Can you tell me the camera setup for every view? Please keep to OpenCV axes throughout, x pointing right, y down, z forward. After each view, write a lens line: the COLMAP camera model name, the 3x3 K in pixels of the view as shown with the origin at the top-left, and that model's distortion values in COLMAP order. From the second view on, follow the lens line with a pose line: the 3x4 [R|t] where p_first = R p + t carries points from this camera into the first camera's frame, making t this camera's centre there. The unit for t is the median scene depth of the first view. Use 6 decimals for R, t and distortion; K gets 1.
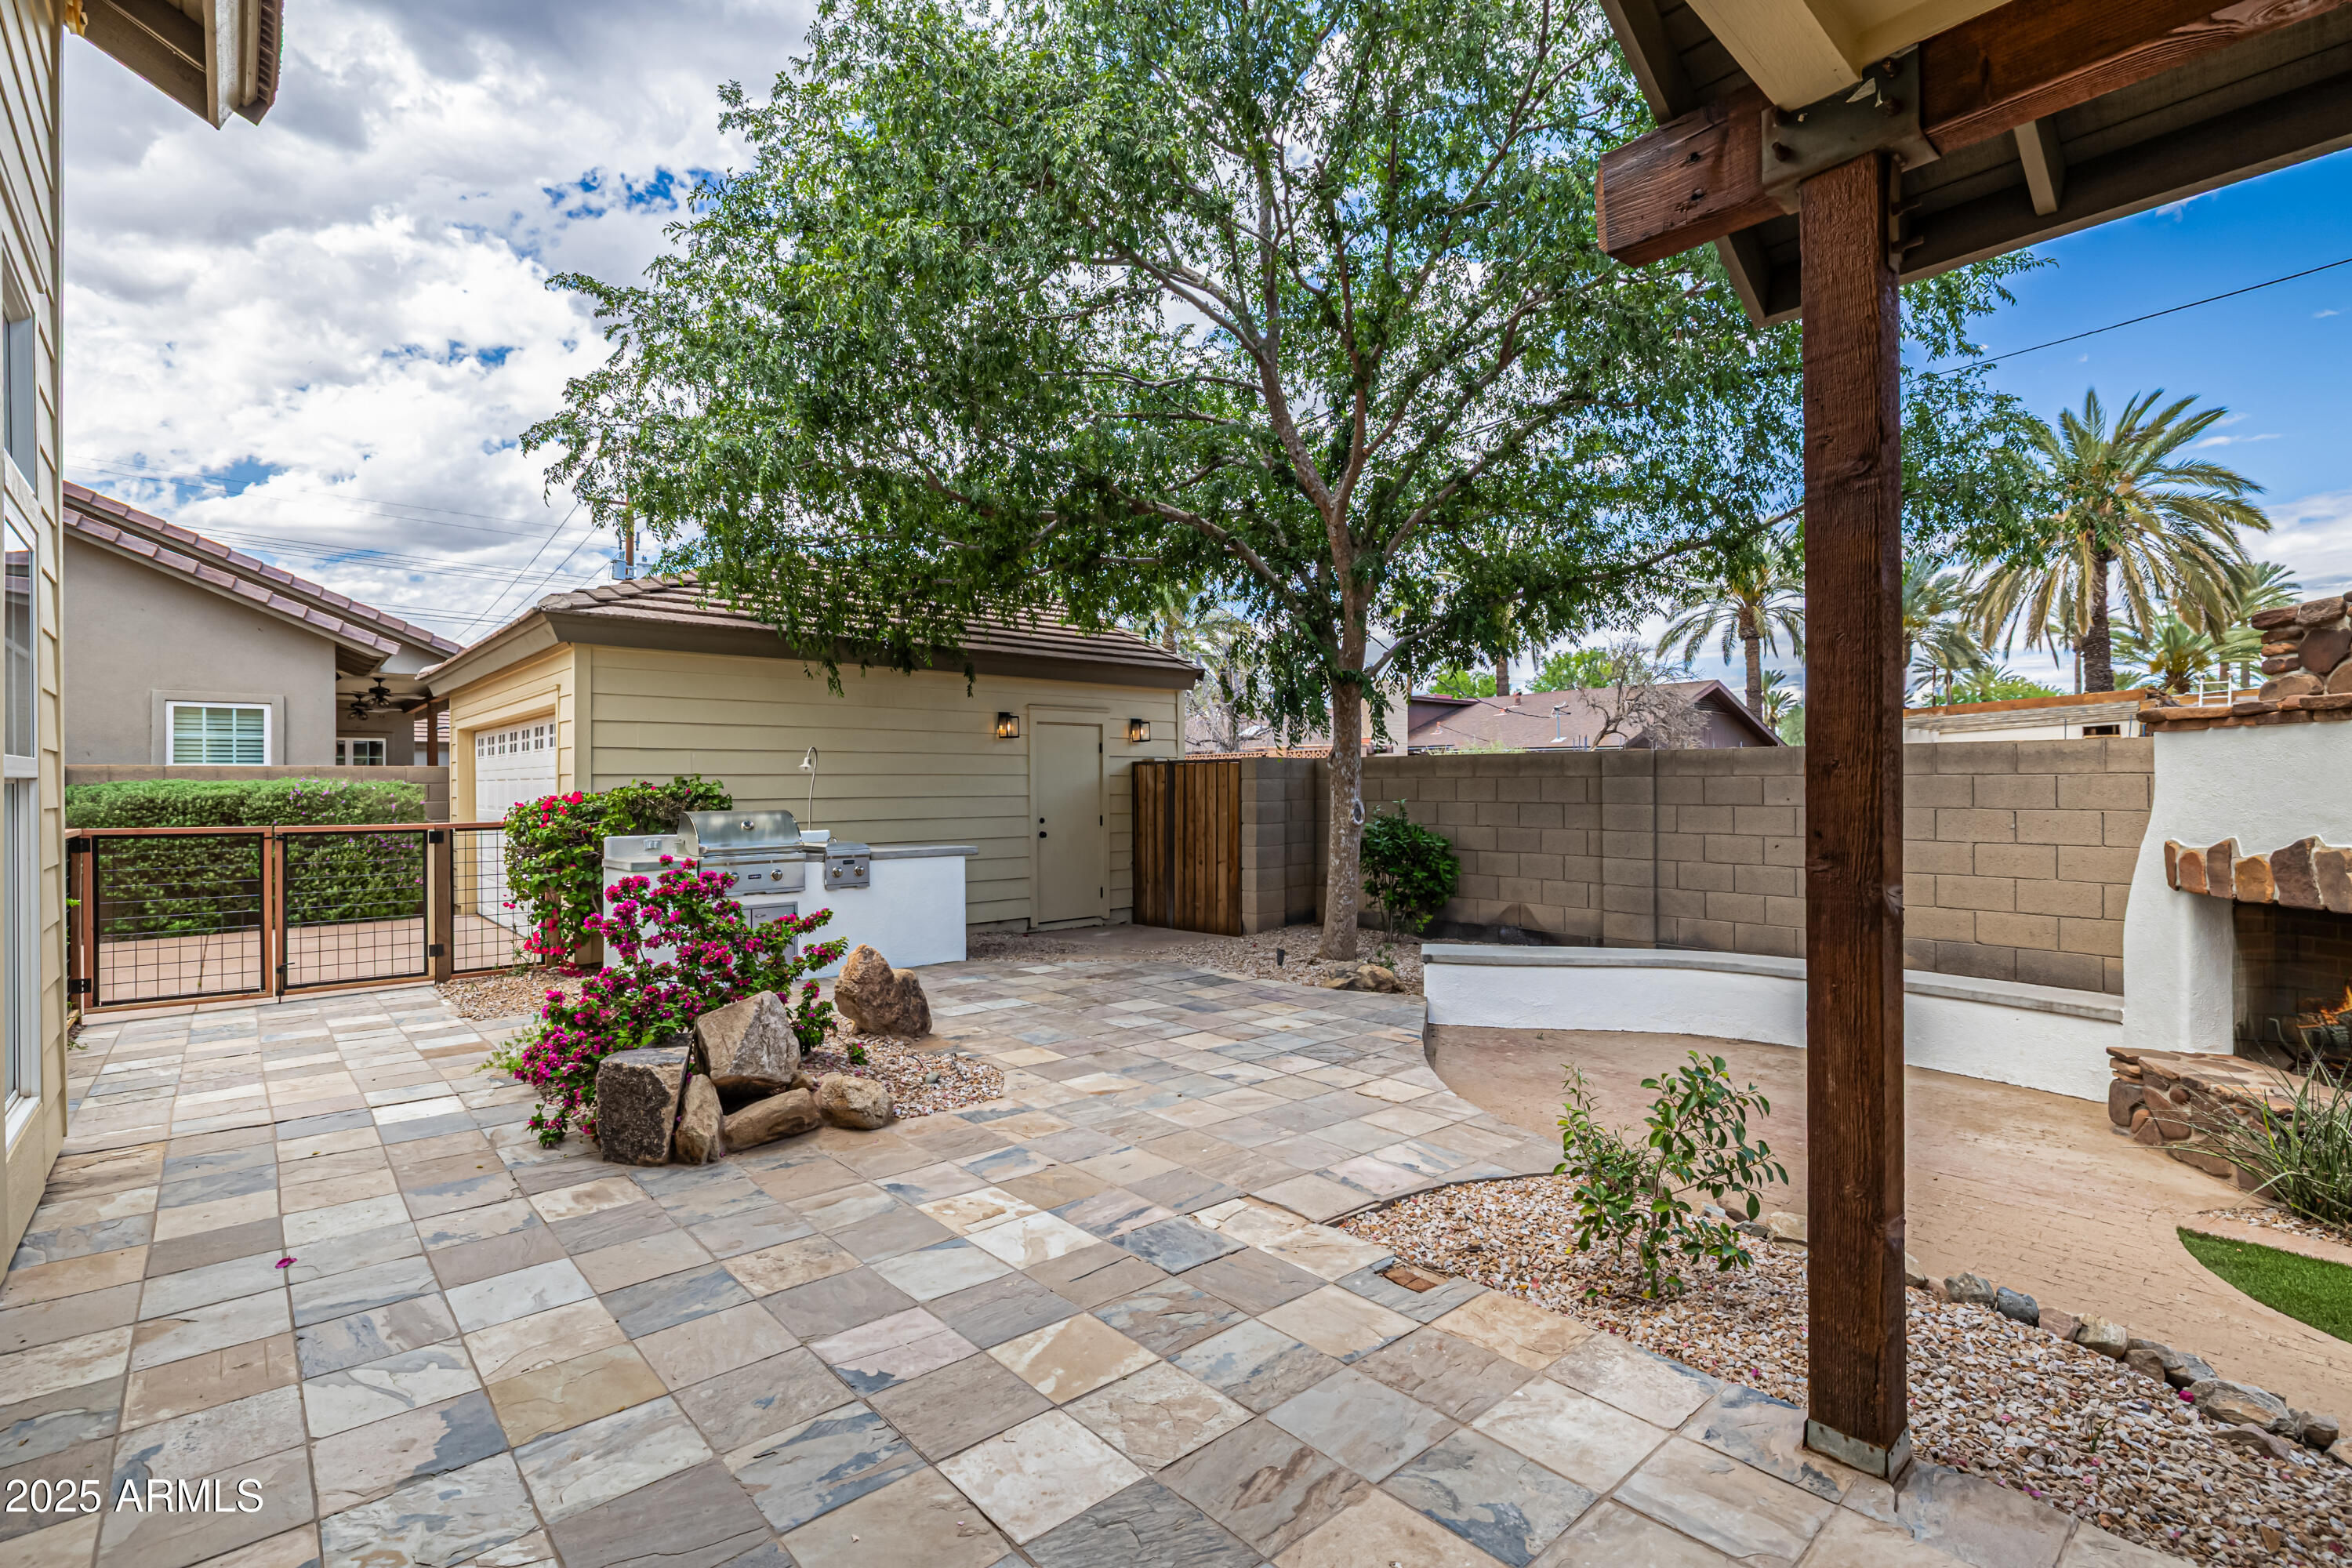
lens RADIAL K [[1061.0, 0, 1176.0], [0, 1061.0, 784.0], [0, 0, 1]] dist [-0.000308, -0.000142]
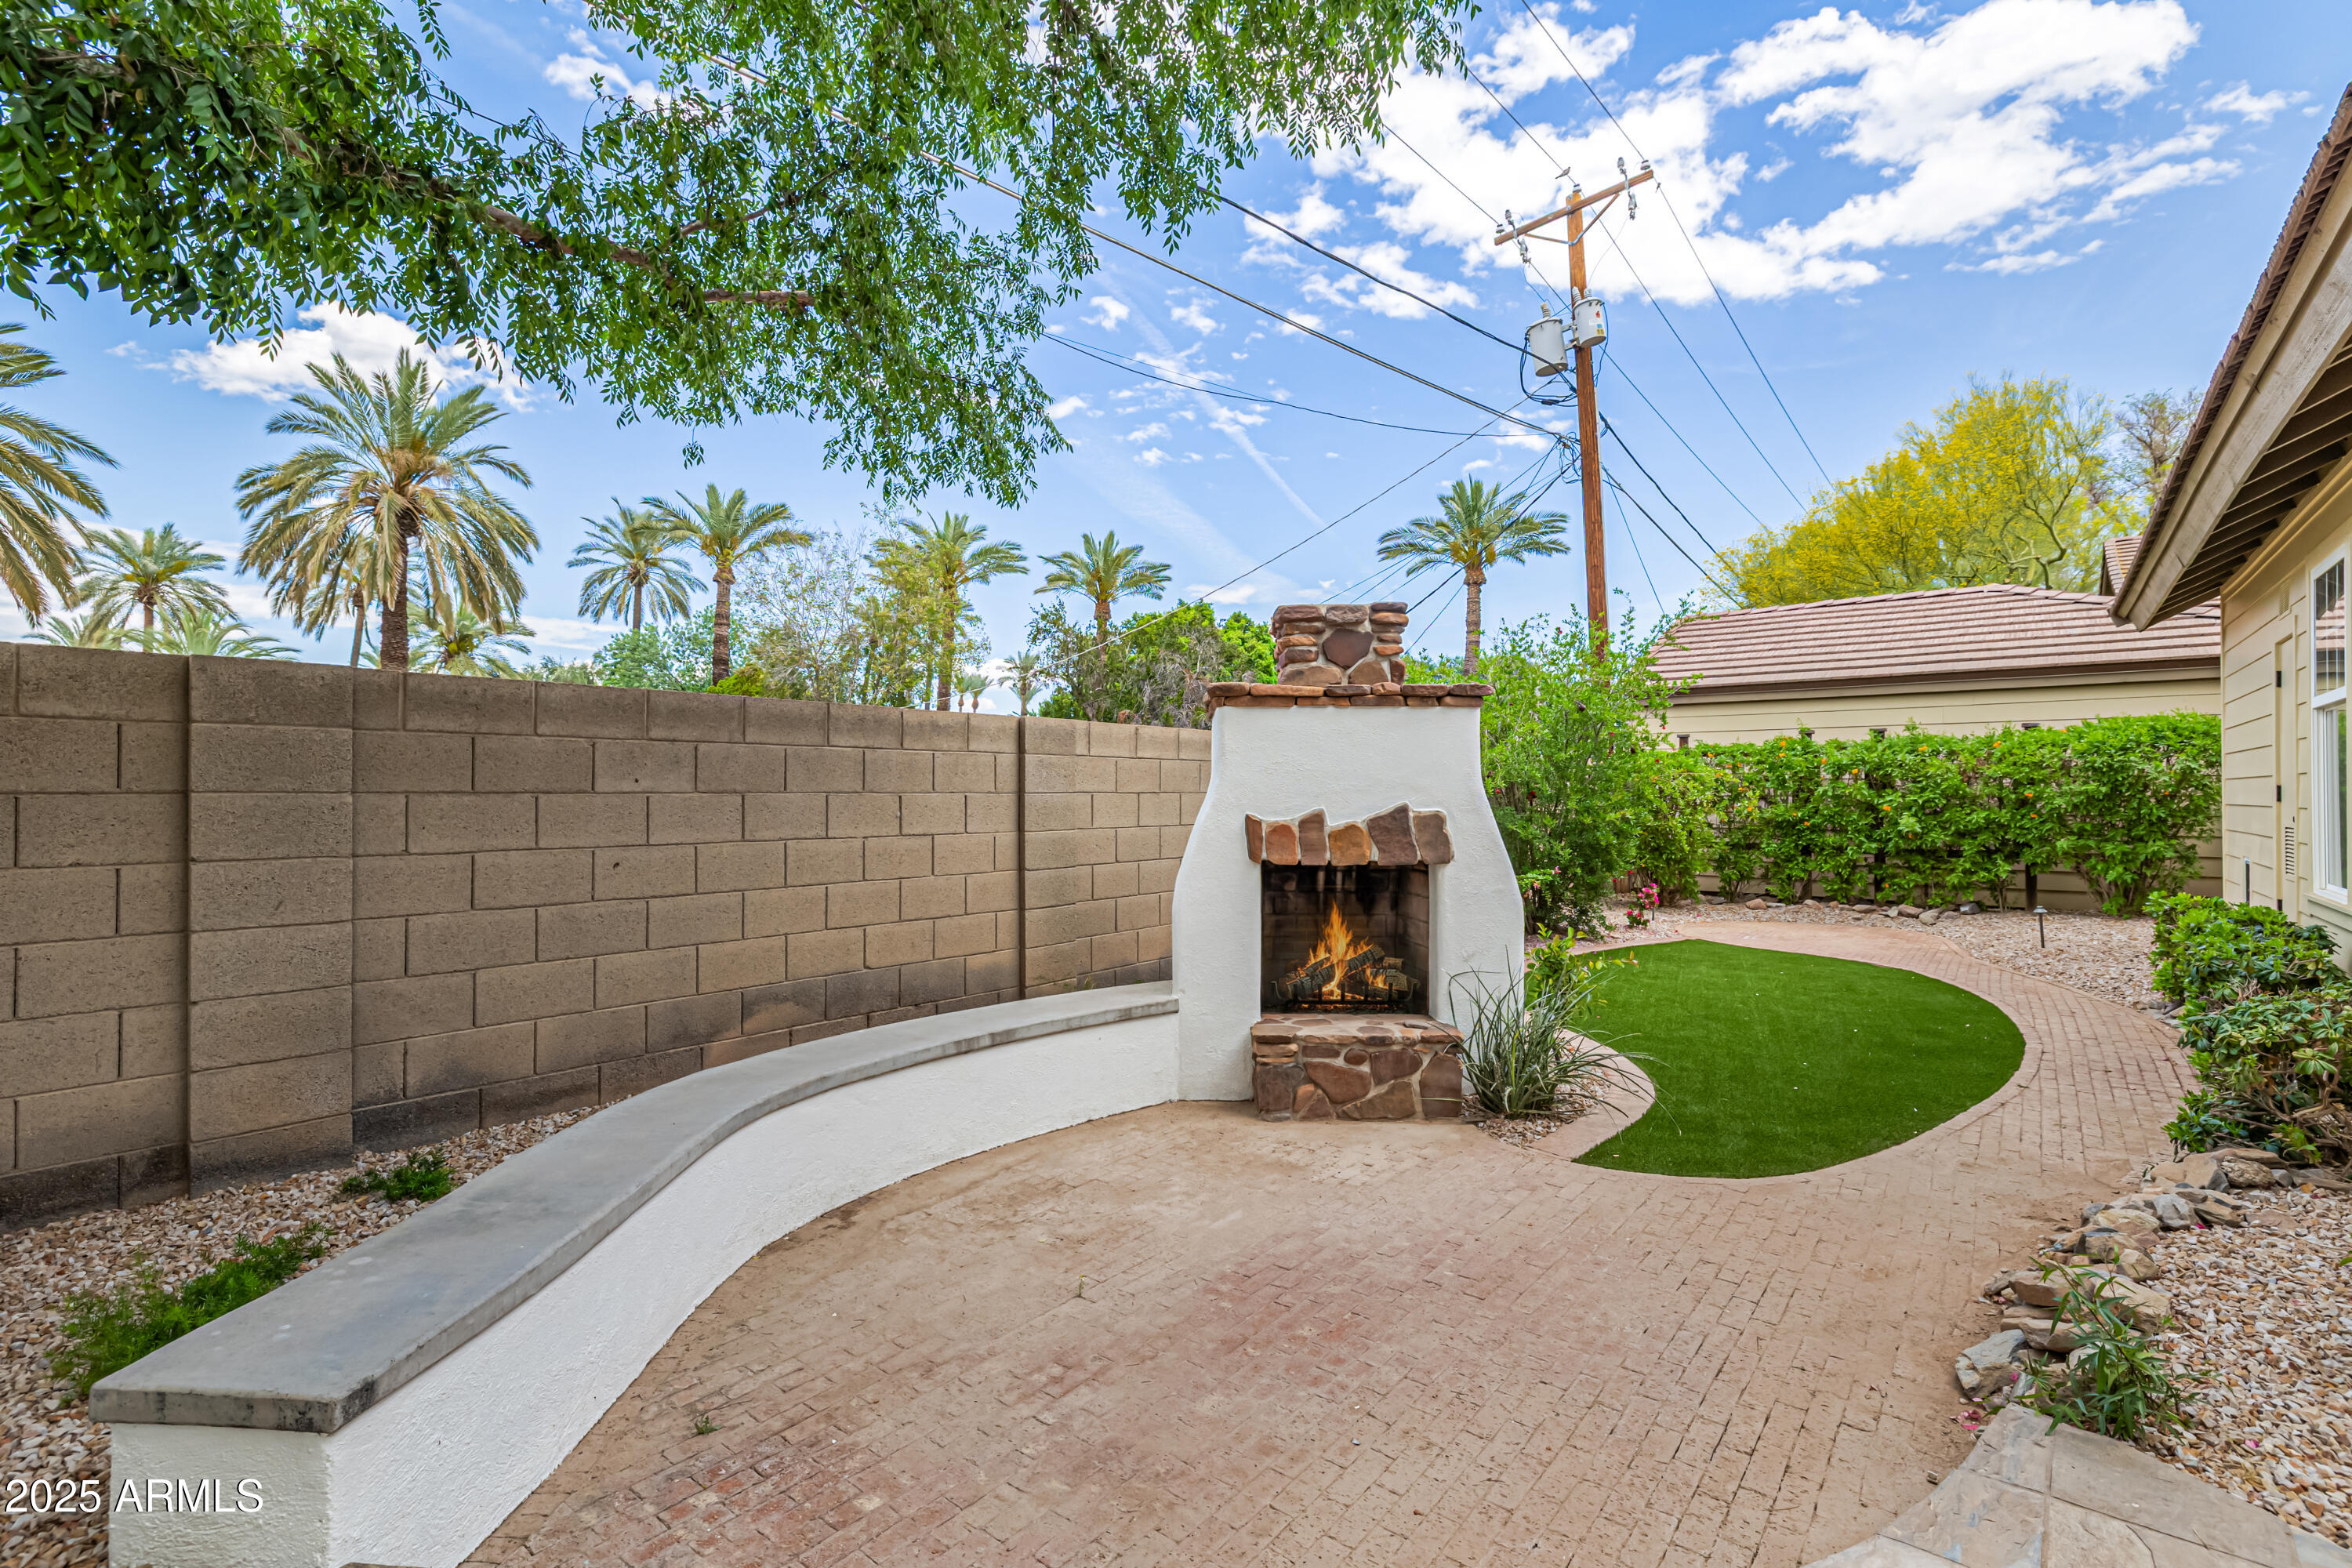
lens RADIAL K [[1061.0, 0, 1176.0], [0, 1061.0, 784.0], [0, 0, 1]] dist [-0.000308, -0.000142]
pose [[-0.162951, 0.012001, 0.986561, -0.051123], [0.000108, 0.999926, -0.012146, 0.037717], [-0.986634, -0.001873, -0.162941, 1.284851]]
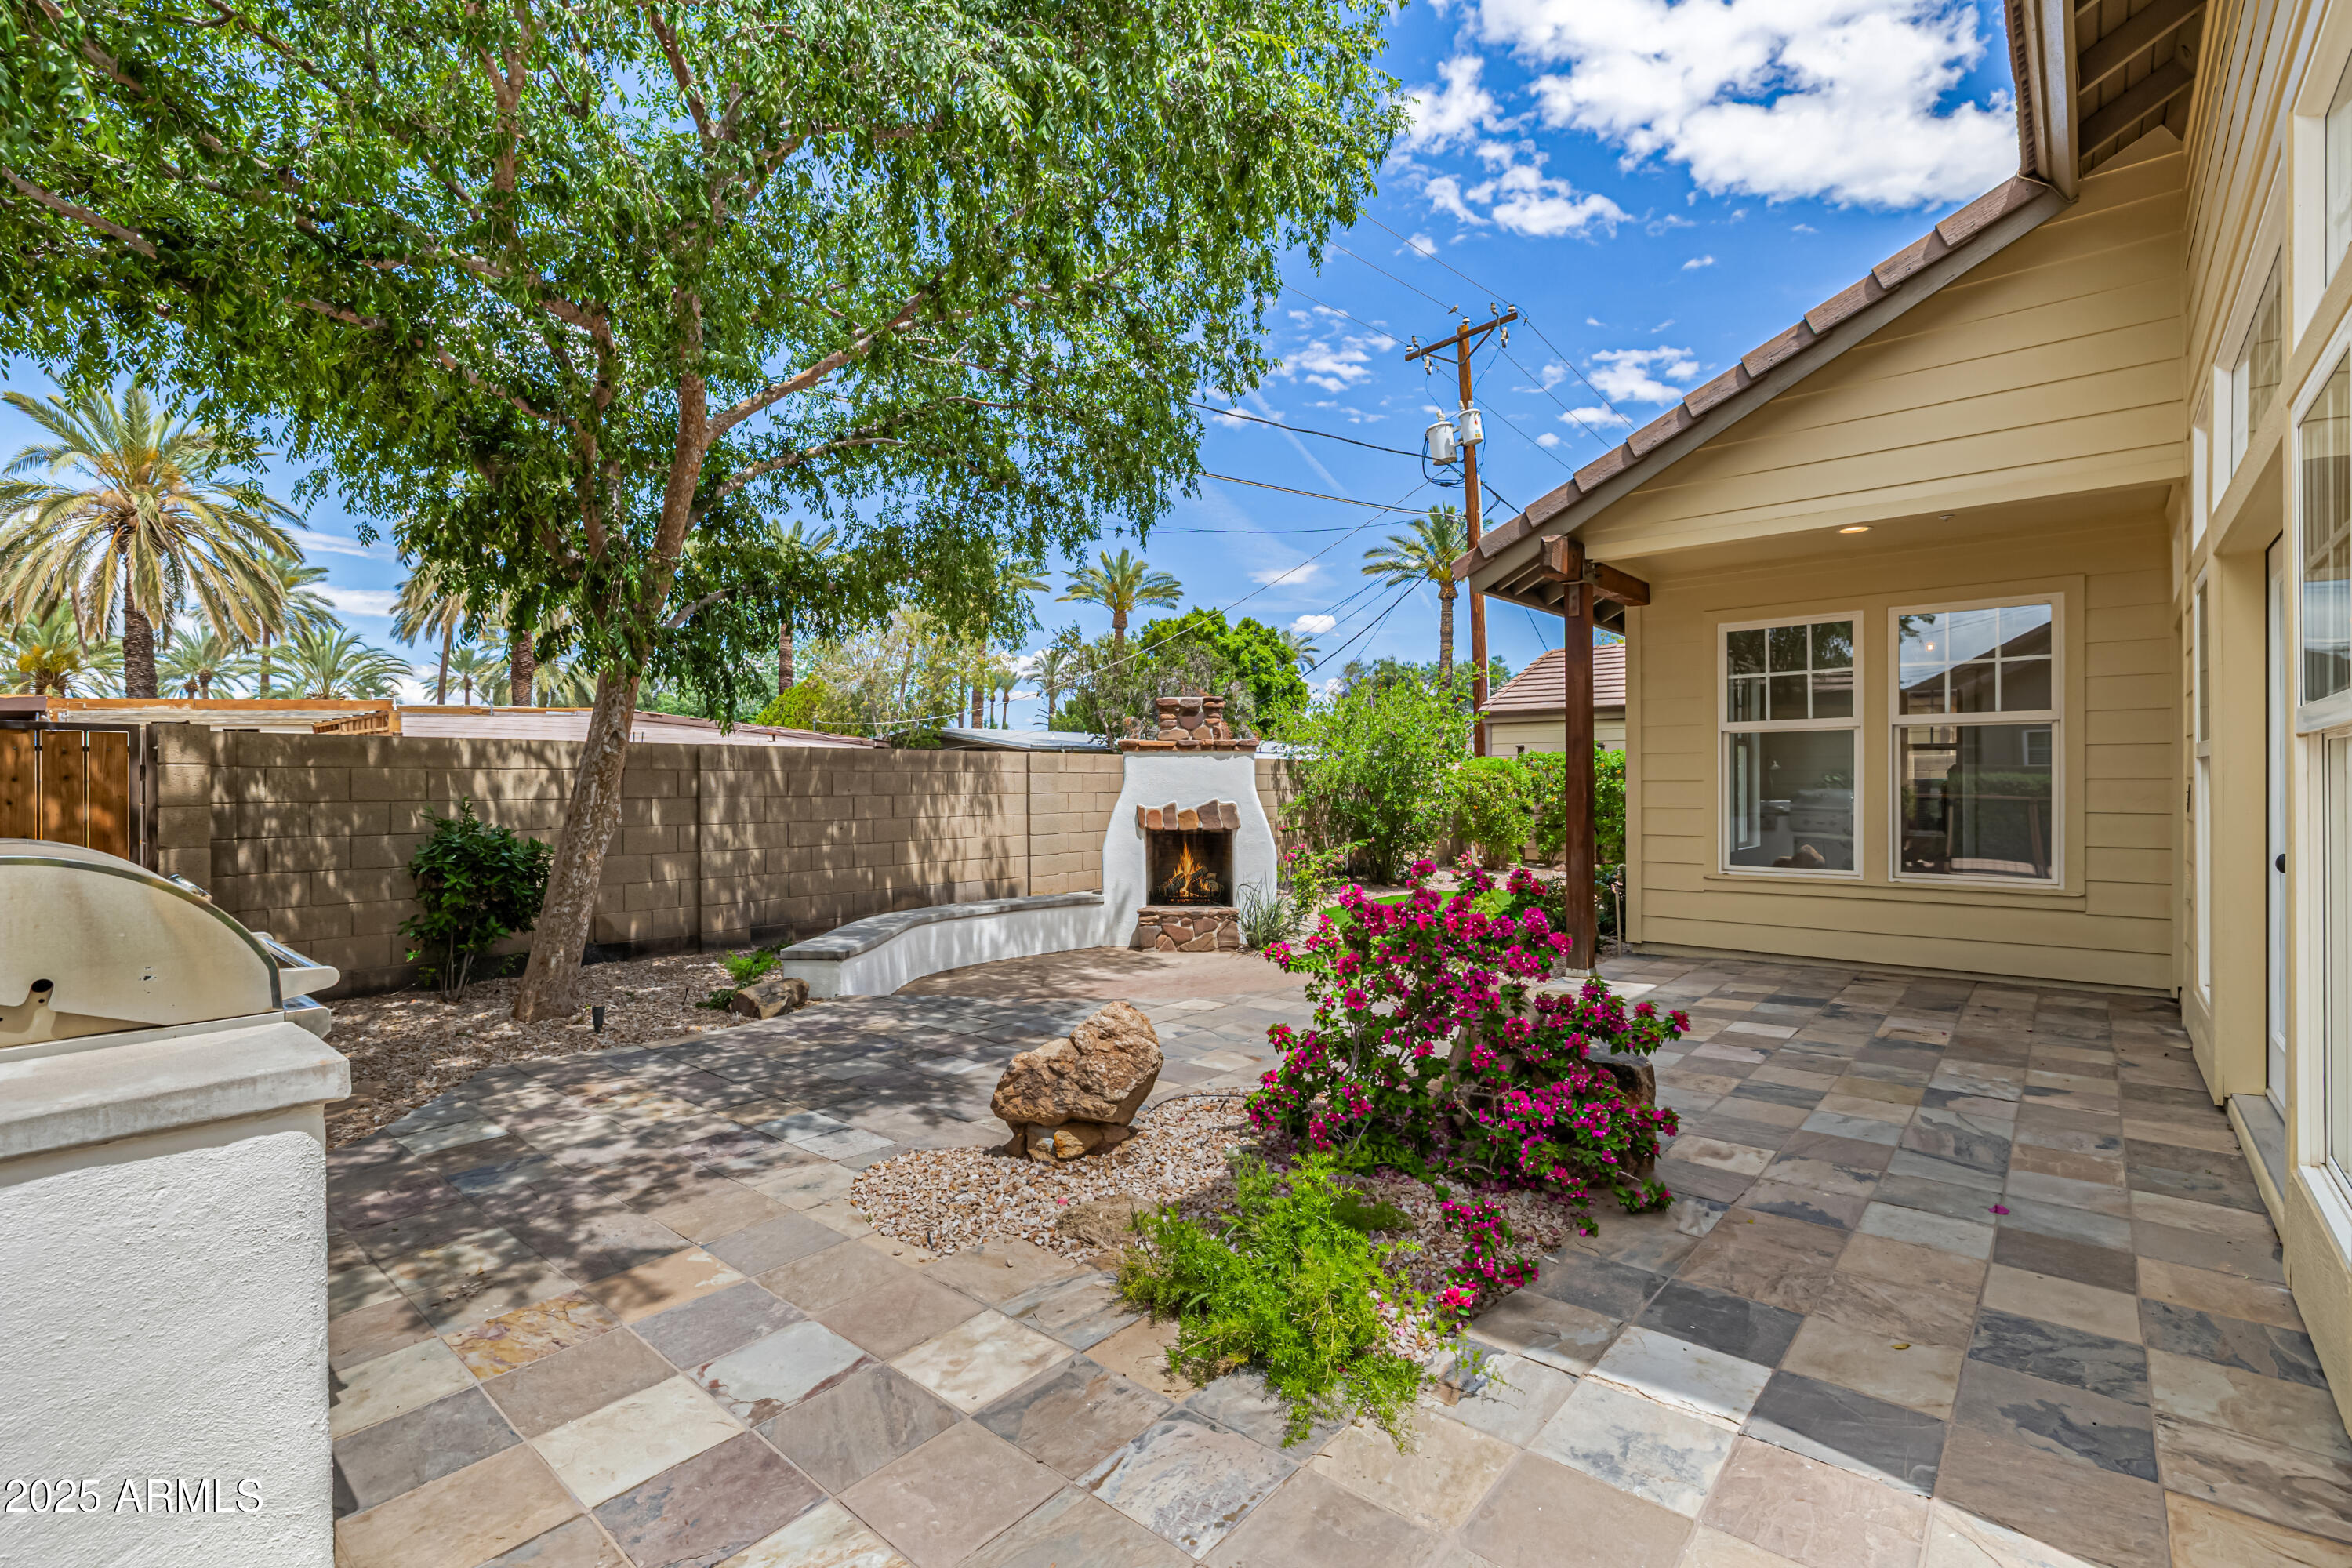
lens RADIAL K [[1061.0, 0, 1176.0], [0, 1061.0, 784.0], [0, 0, 1]] dist [-0.000308, -0.000142]
pose [[-0.134961, 0.003621, 0.990844, -1.139894], [0.003796, 0.999988, -0.003137, 0.019765], [-0.990844, 0.003338, -0.134973, 1.253859]]
